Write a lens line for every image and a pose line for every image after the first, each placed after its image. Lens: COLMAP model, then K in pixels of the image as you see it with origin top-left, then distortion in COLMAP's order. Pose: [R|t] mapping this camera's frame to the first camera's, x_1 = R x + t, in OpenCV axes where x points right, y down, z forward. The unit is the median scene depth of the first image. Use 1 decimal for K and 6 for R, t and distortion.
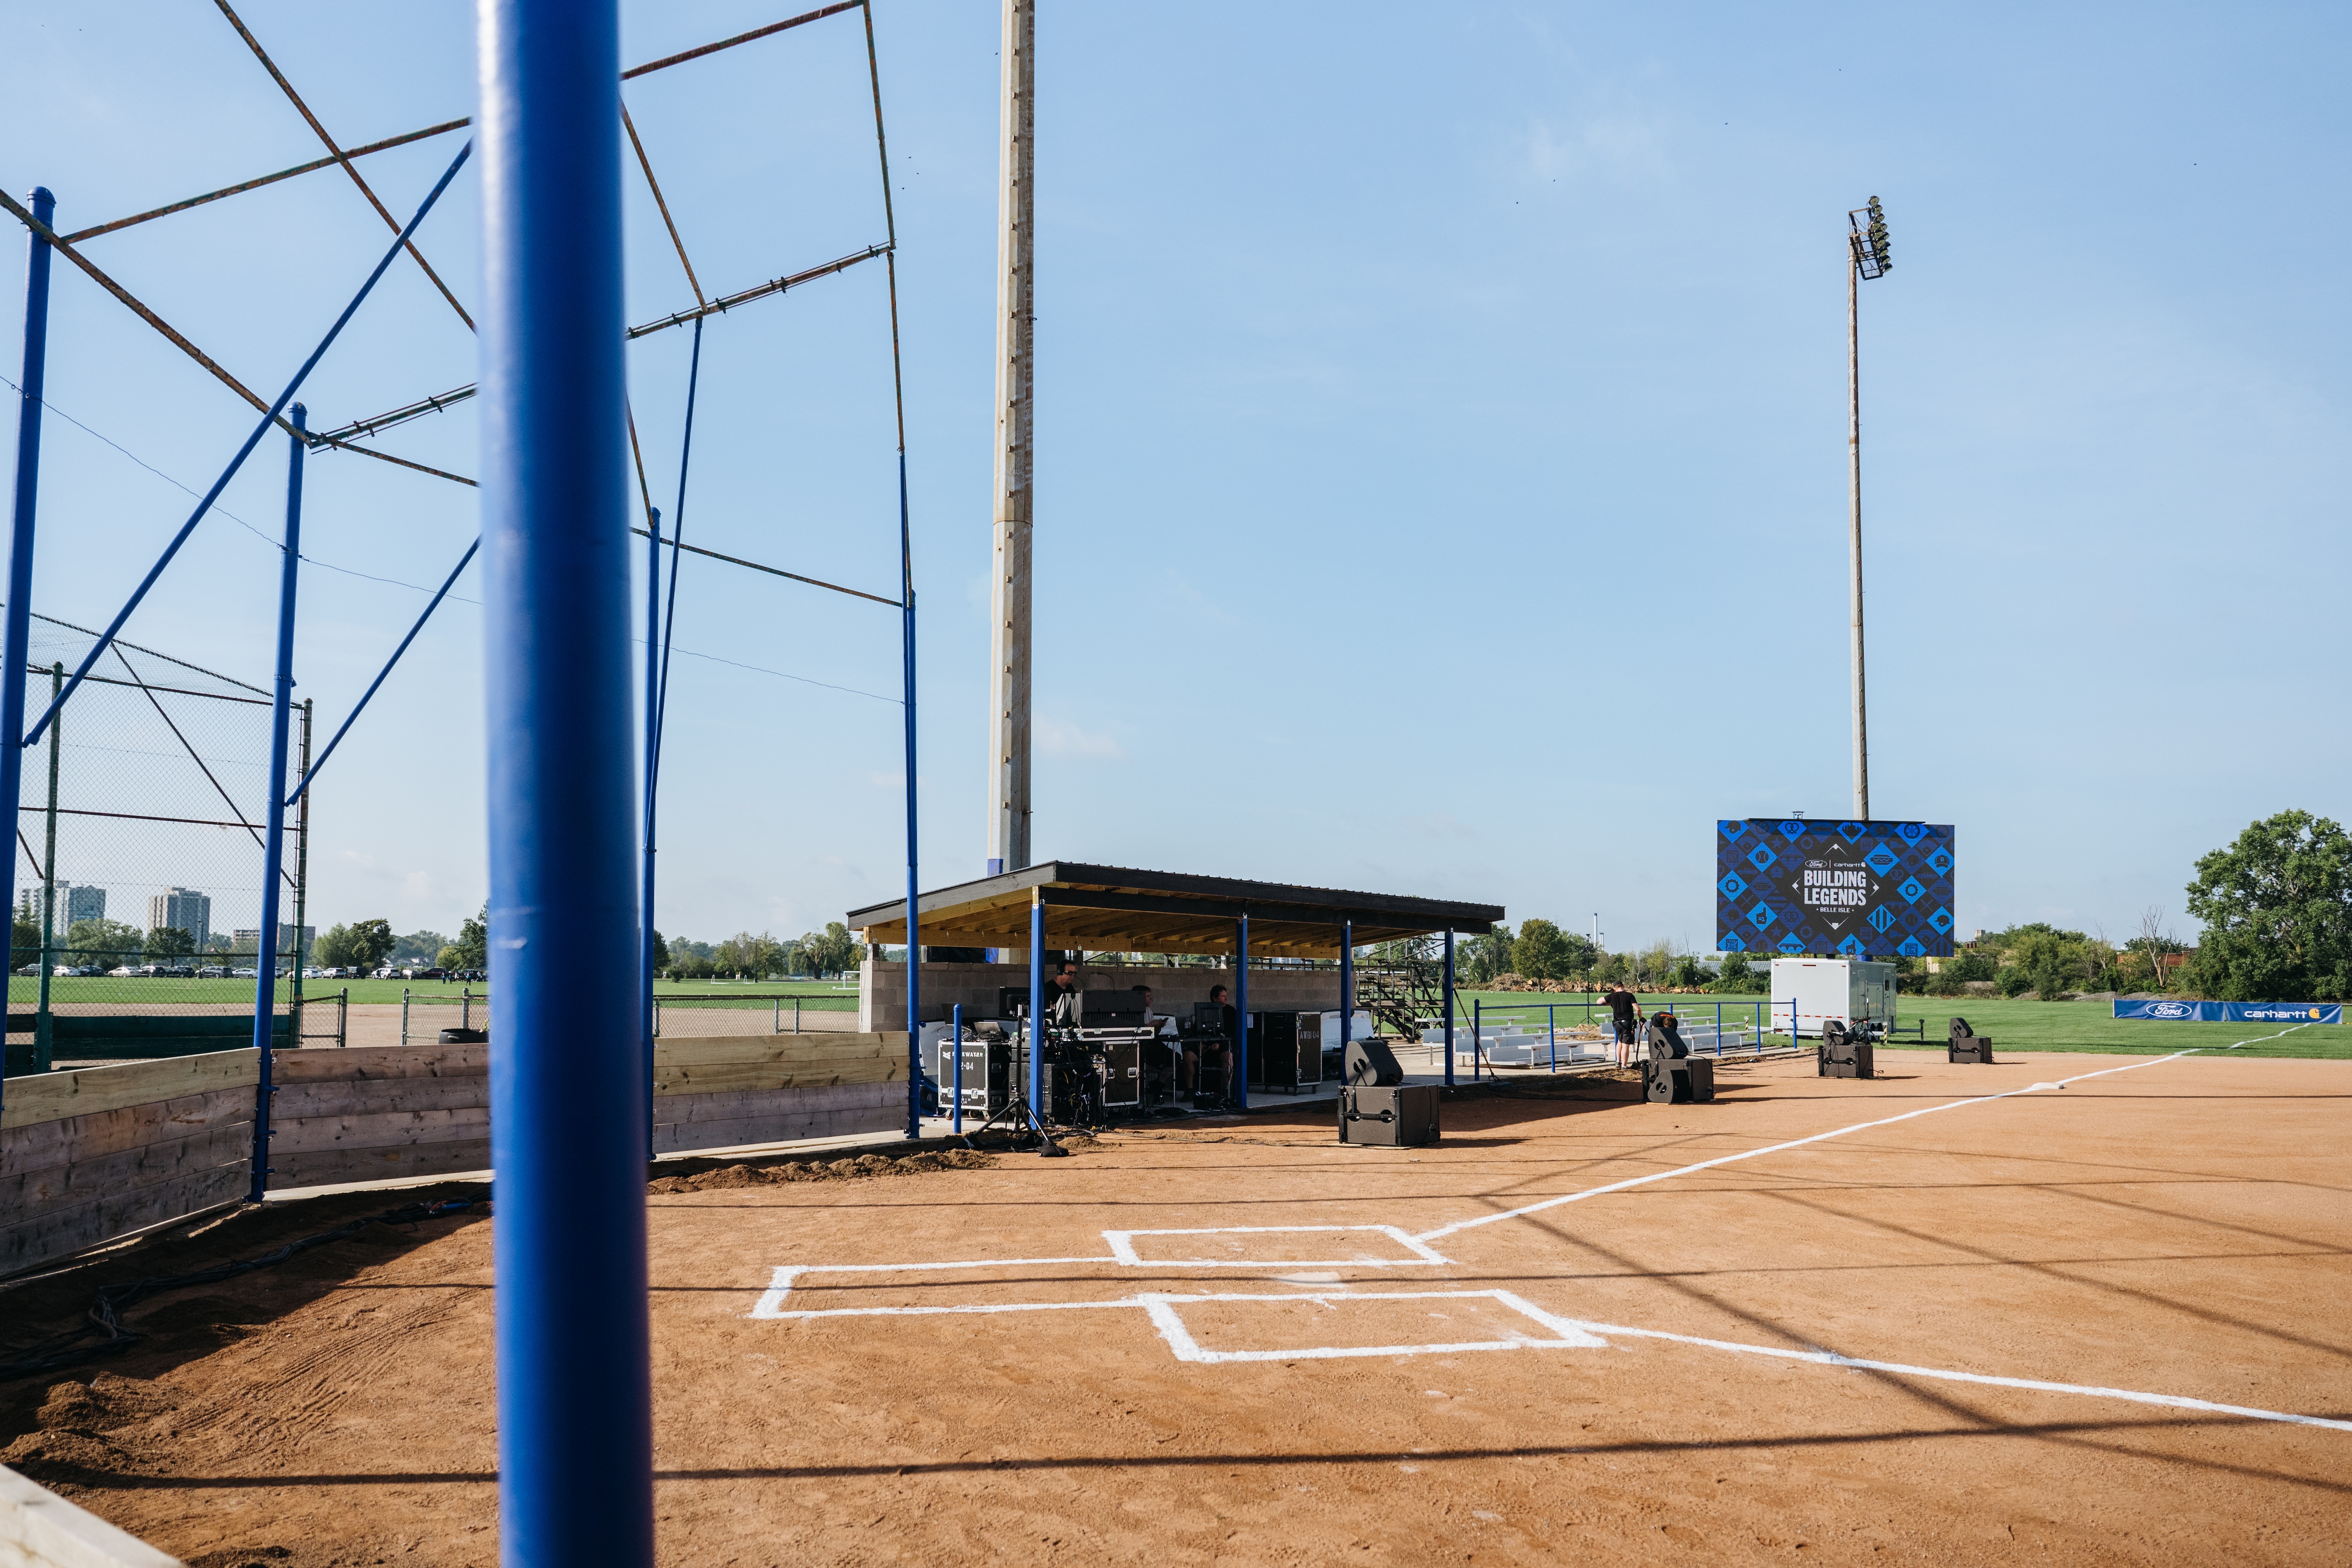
lens RADIAL K [[1621.6, 0, 1181.0], [0, 1621.6, 860.9], [0, 0, 1]] dist [-0.000171, 0.001252]
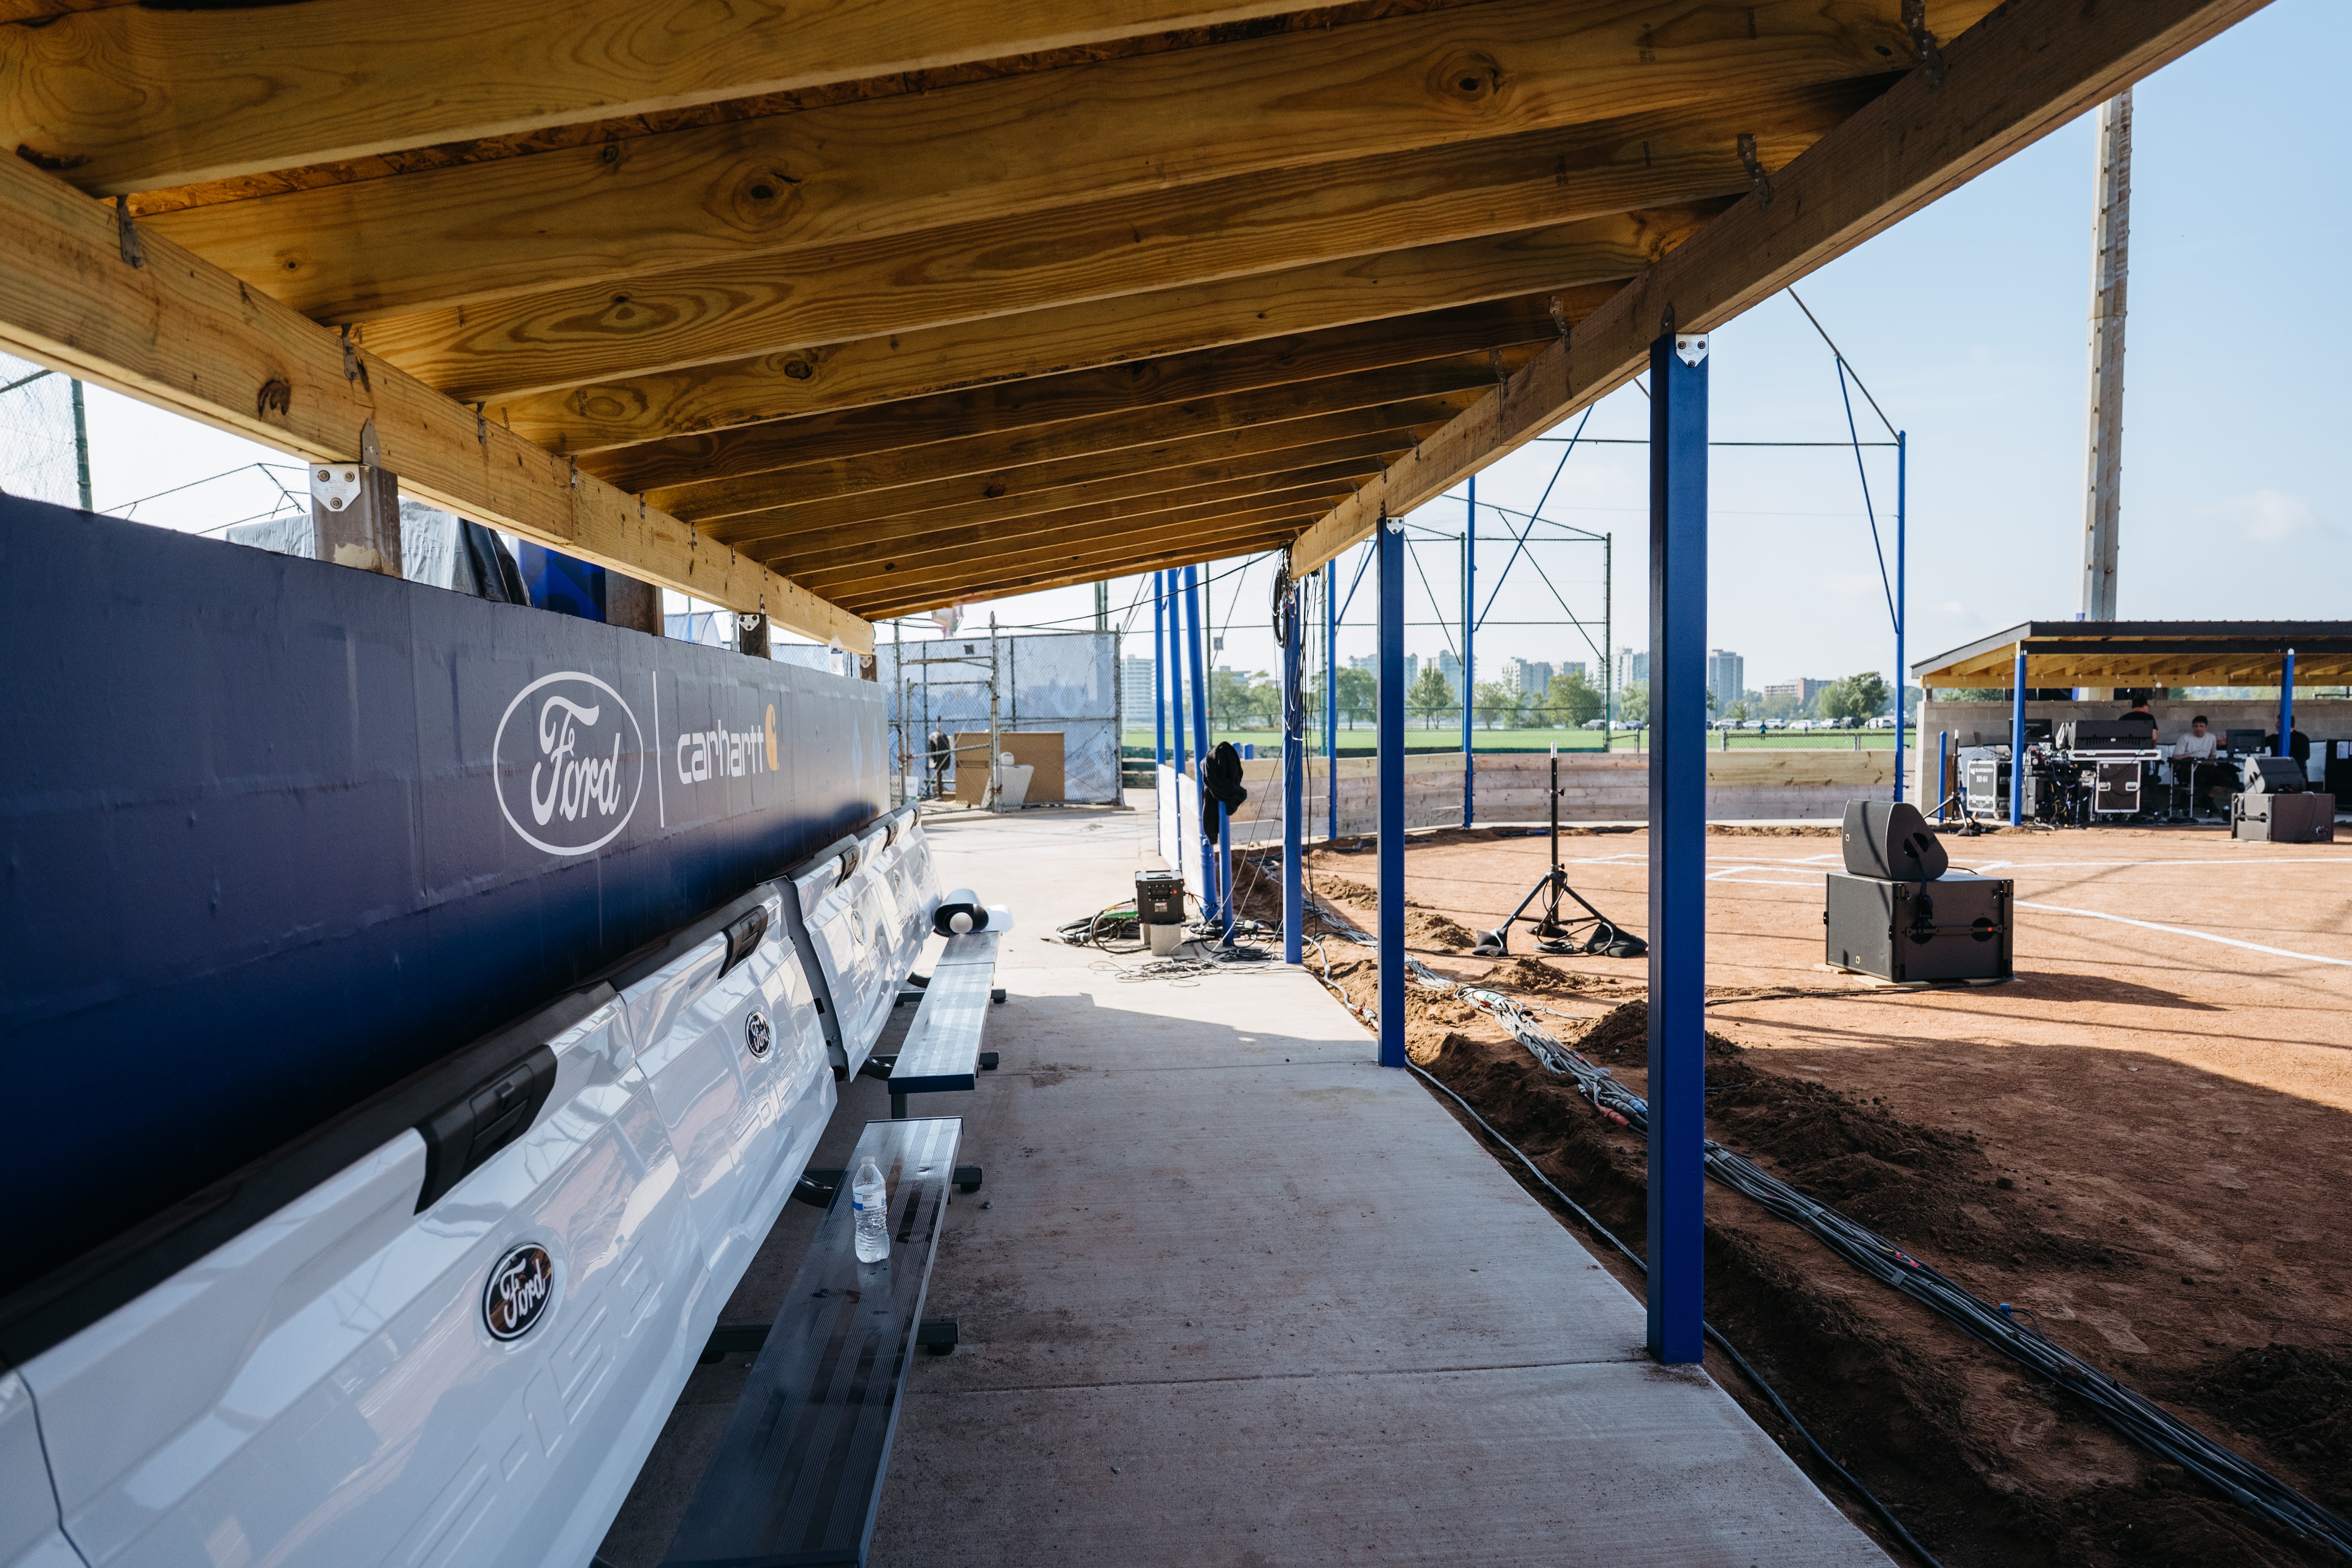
lens RADIAL K [[1621.3, 0, 1181.0], [0, 1621.3, 860.9], [0, 0, 1]] dist [-0.000171, 0.001252]
pose [[0.646714, 0.049507, -0.761124, 0.437696], [0.067790, 0.990211, 0.122008, -0.013194], [0.759714, -0.130501, 0.637028, -0.337657]]
